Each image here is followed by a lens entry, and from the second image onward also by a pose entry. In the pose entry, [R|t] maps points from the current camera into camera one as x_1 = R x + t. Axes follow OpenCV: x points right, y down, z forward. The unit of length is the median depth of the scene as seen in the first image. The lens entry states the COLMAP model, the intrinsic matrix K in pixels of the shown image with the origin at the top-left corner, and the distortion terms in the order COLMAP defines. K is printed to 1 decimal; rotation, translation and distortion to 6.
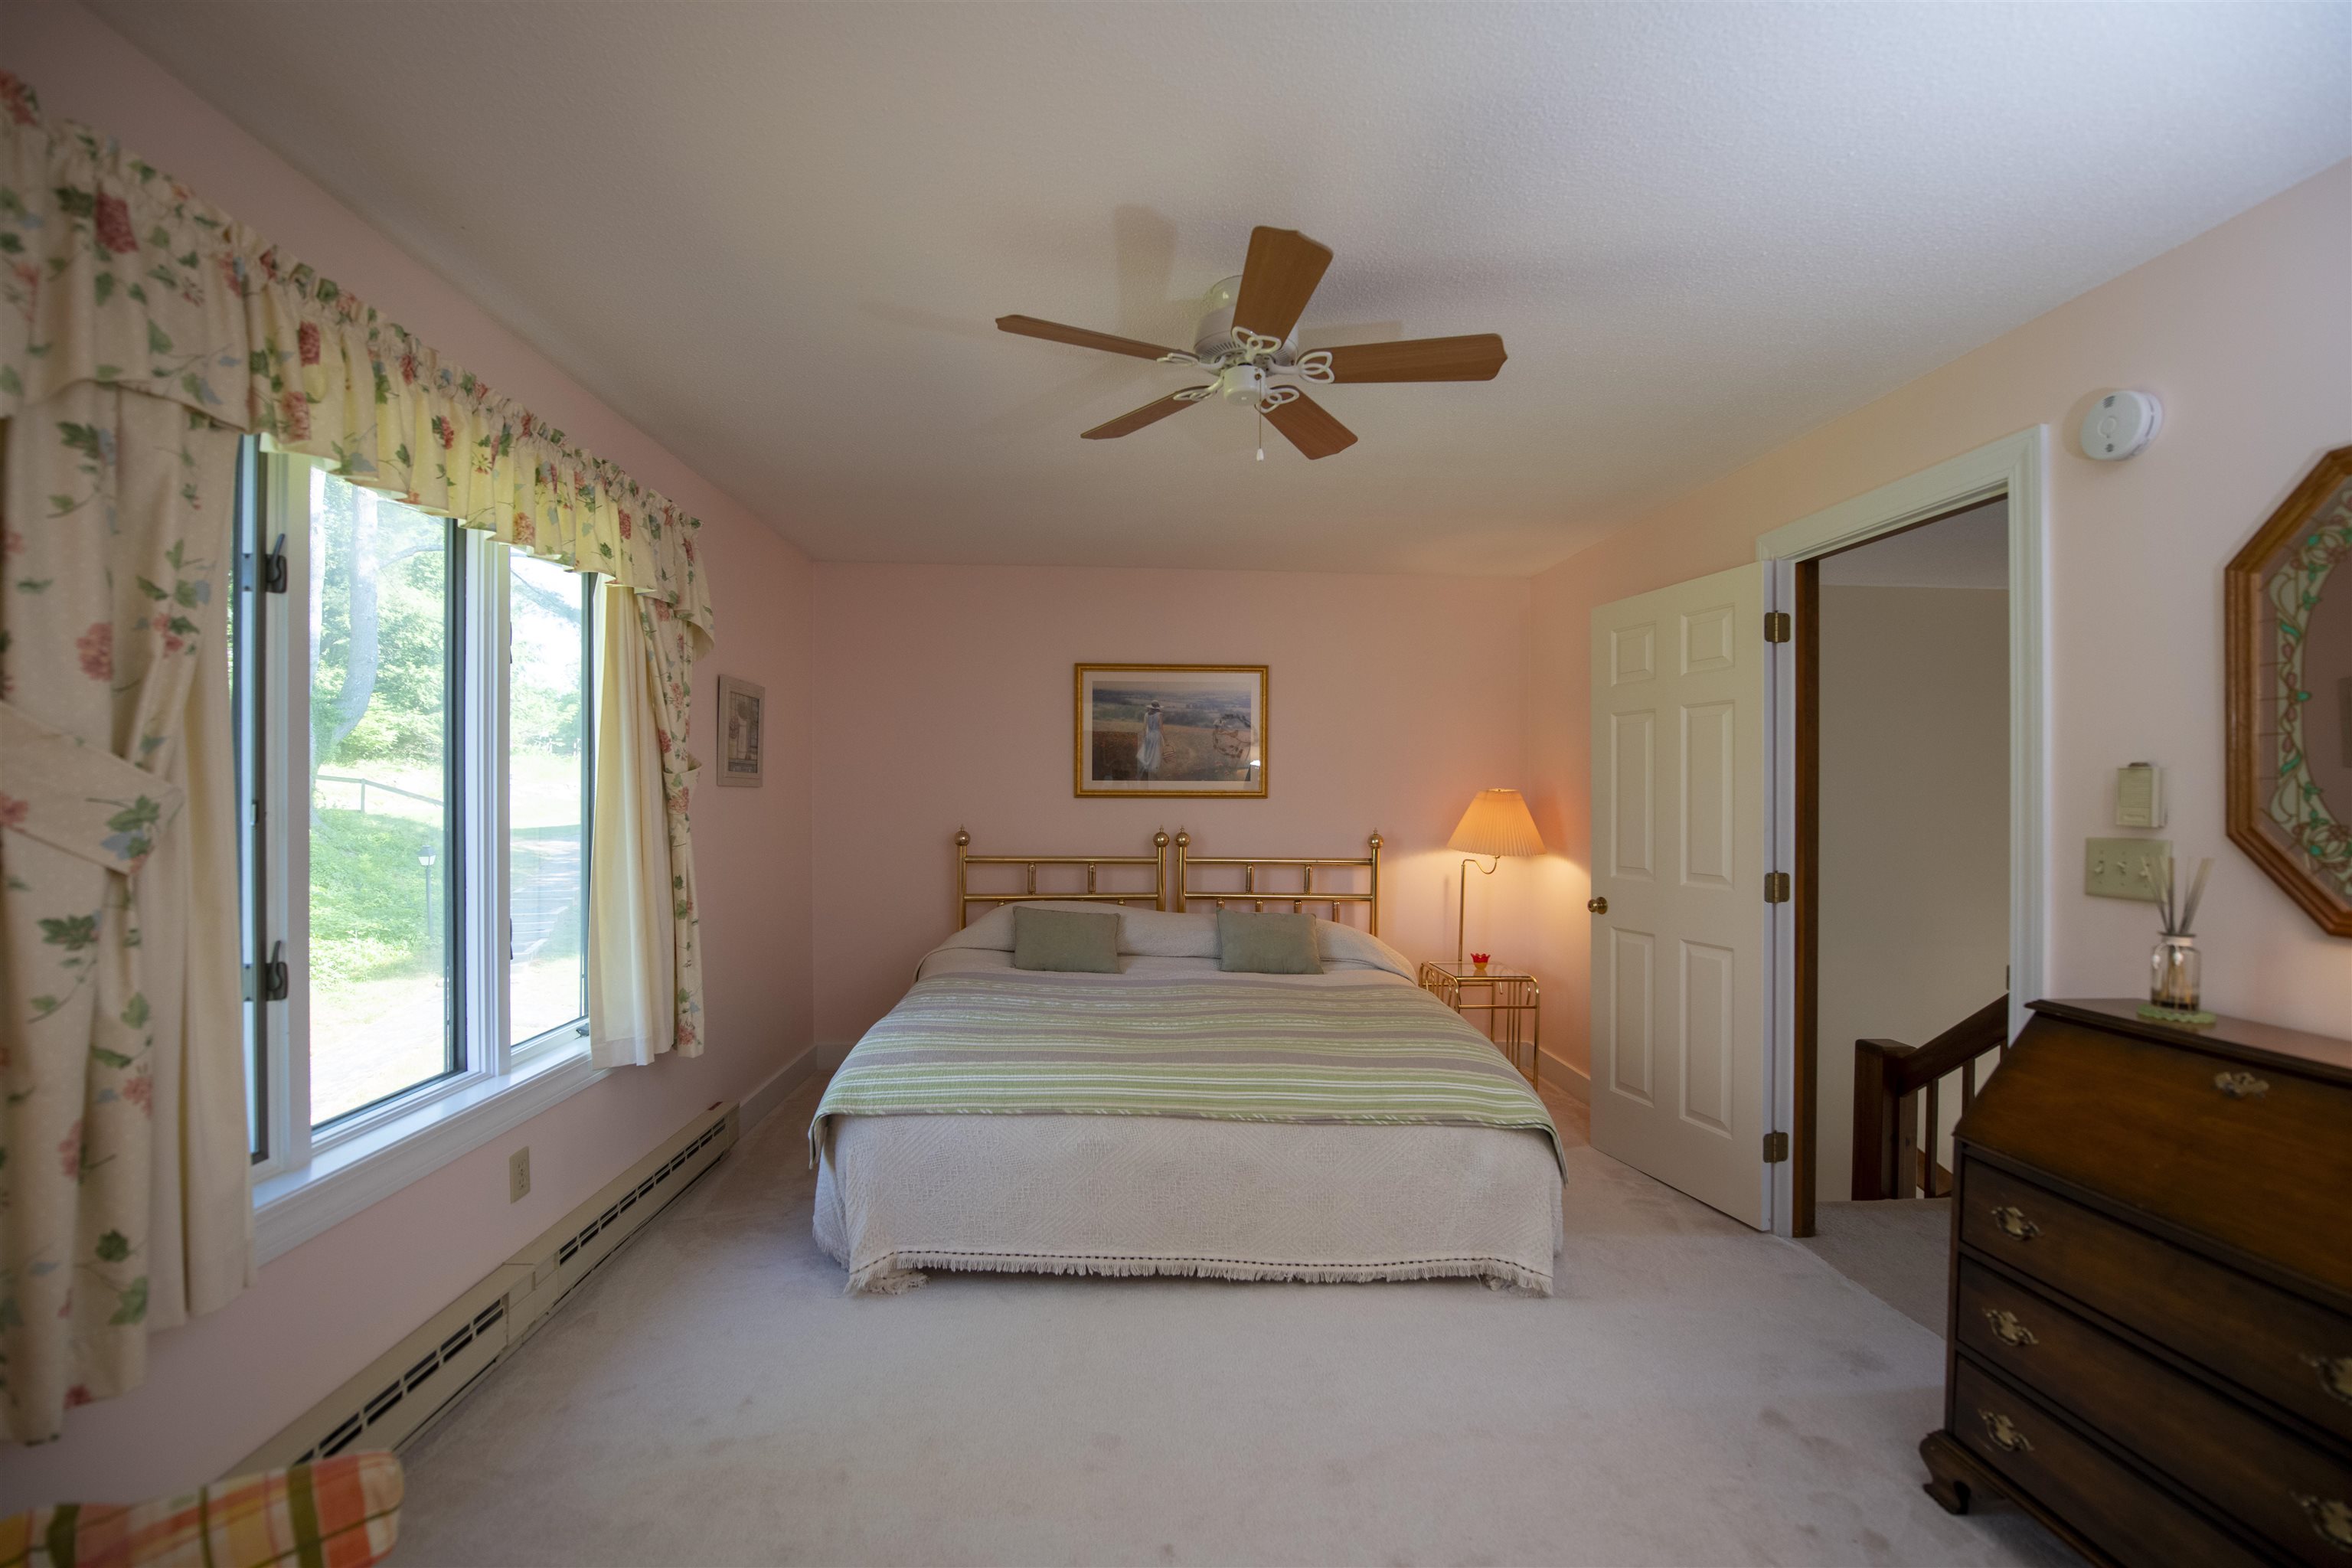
lens RADIAL K [[957.4, 0, 1182.3], [0, 957.4, 799.2], [0, 0, 1]] dist [-0.014718, -0.002092]
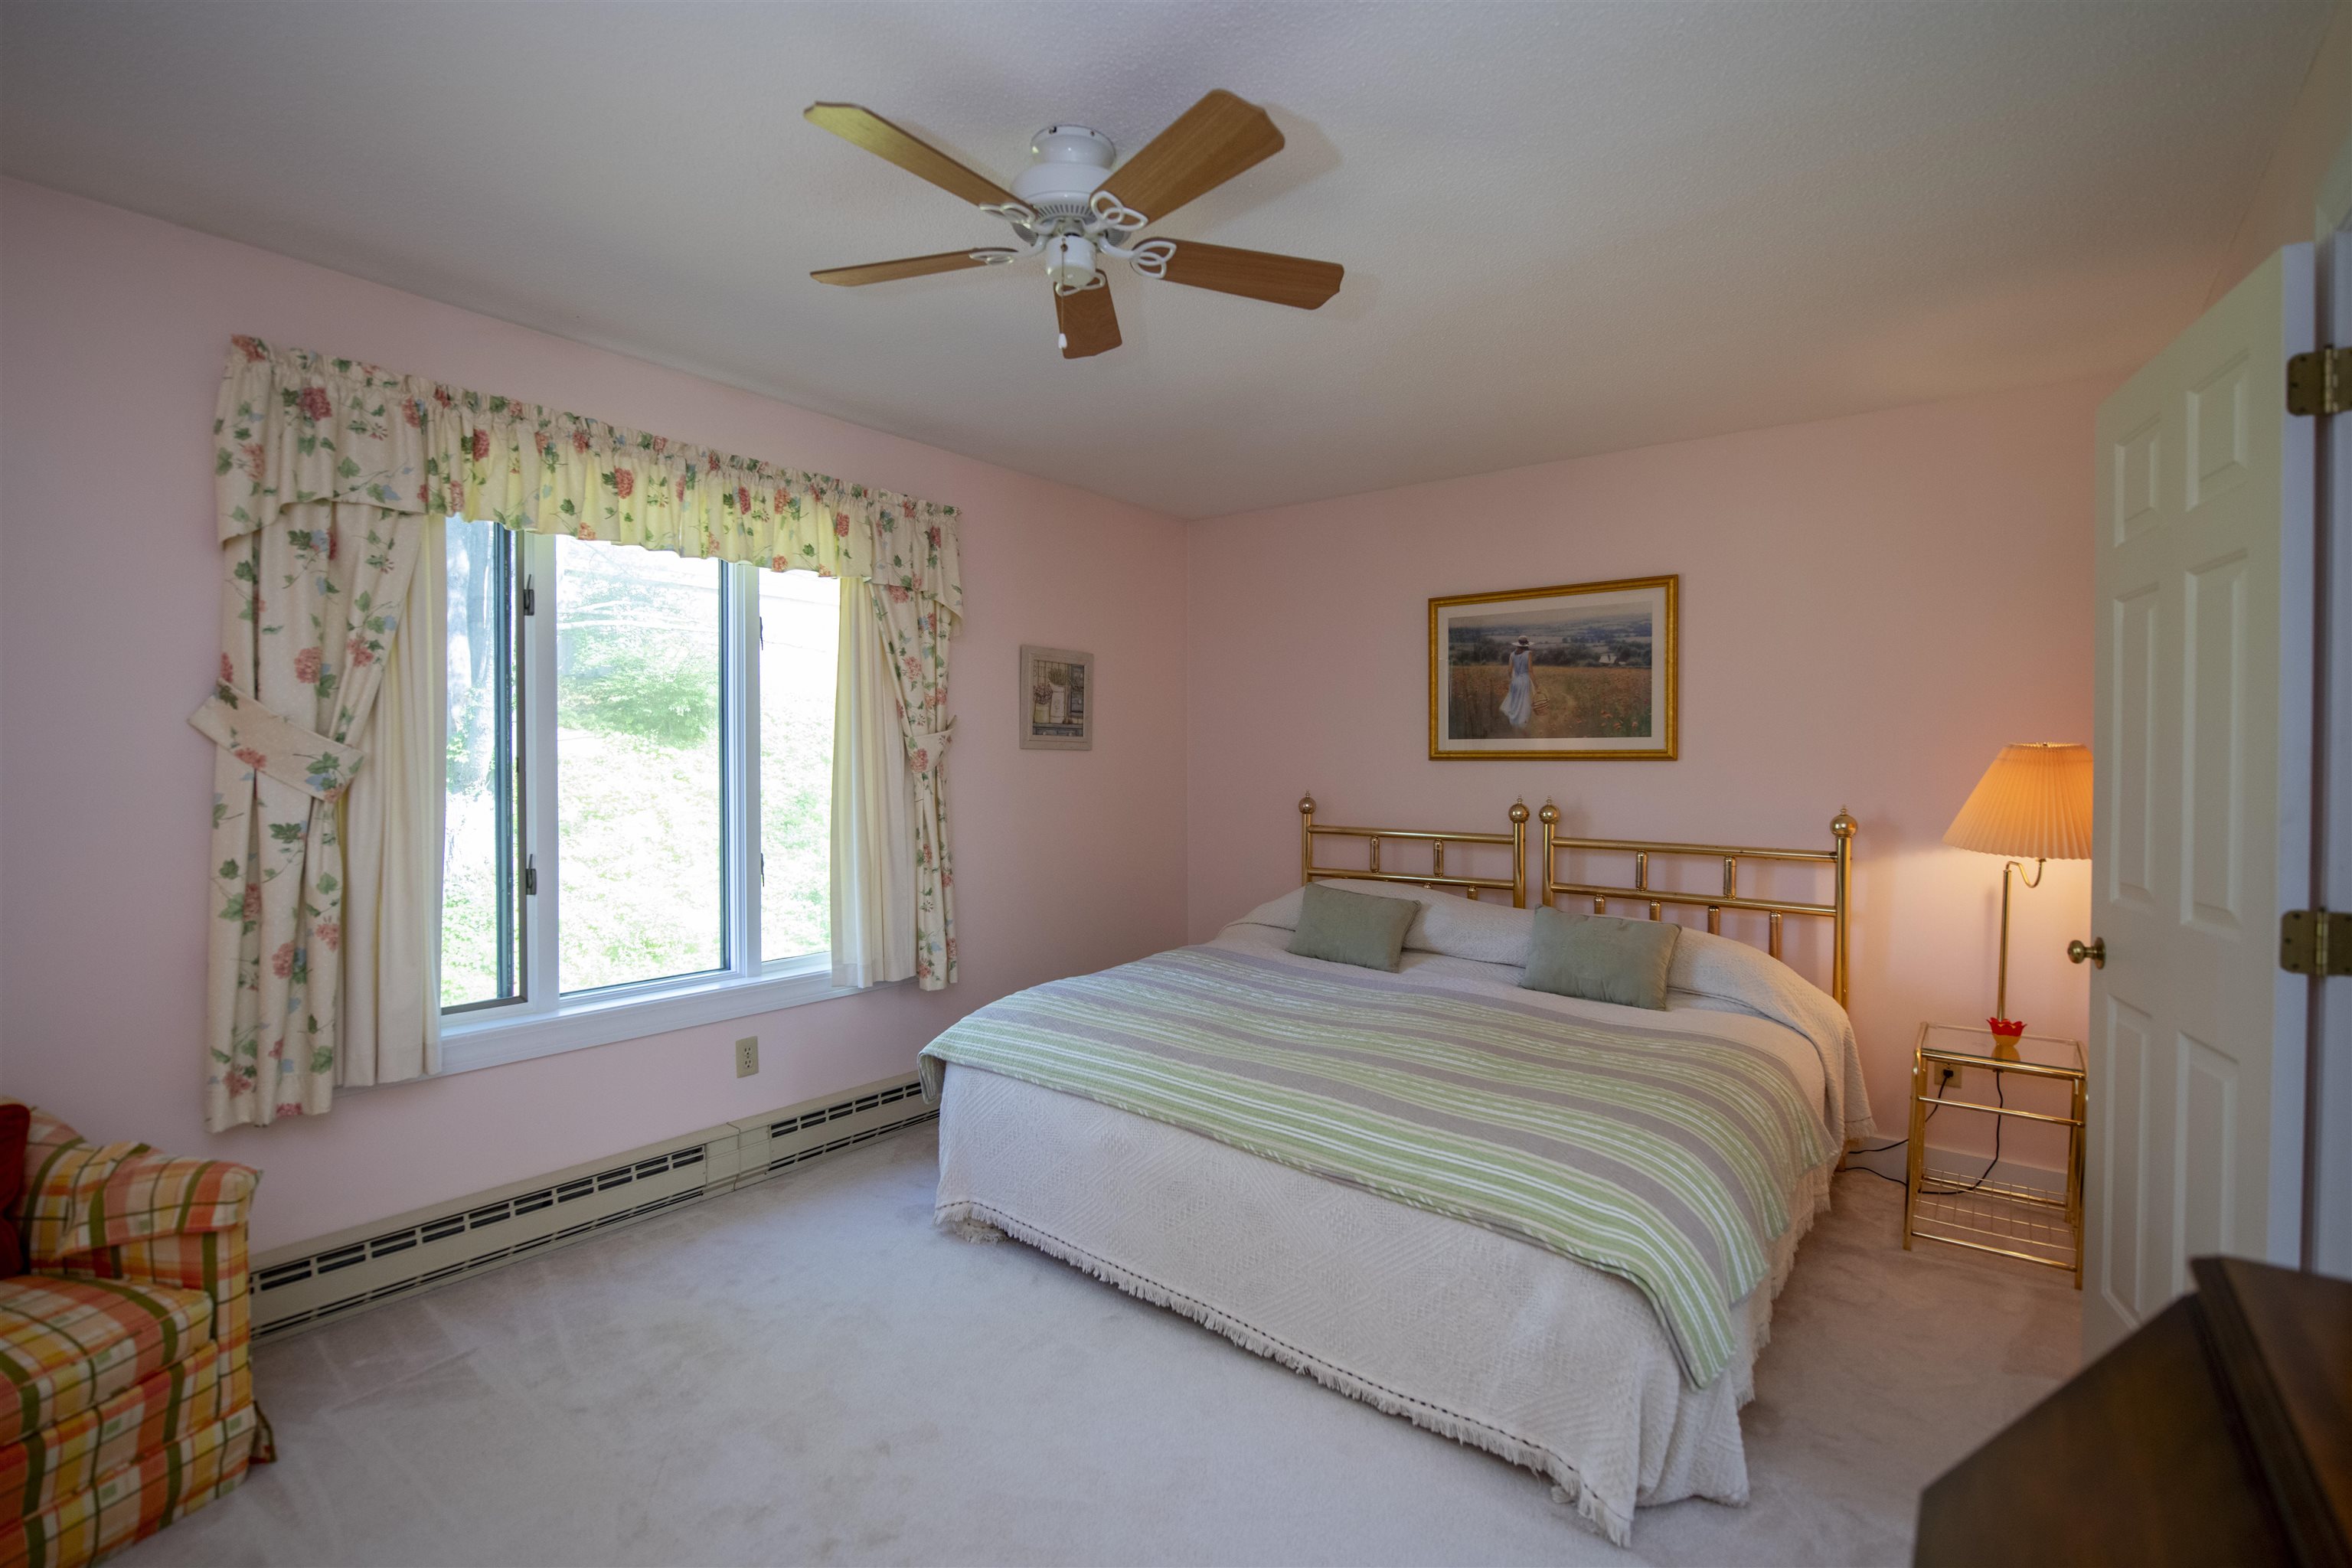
lens RADIAL K [[1073.4, 0, 1193.4], [0, 1073.4, 782.0], [0, 0, 1]] dist [-0.010916, -0.001755]
pose [[0.758485, 0.010520, -0.651606, 0.608913], [-0.002514, 0.999909, 0.013218, 0.009646], [0.651686, -0.008388, 0.758443, 0.280470]]
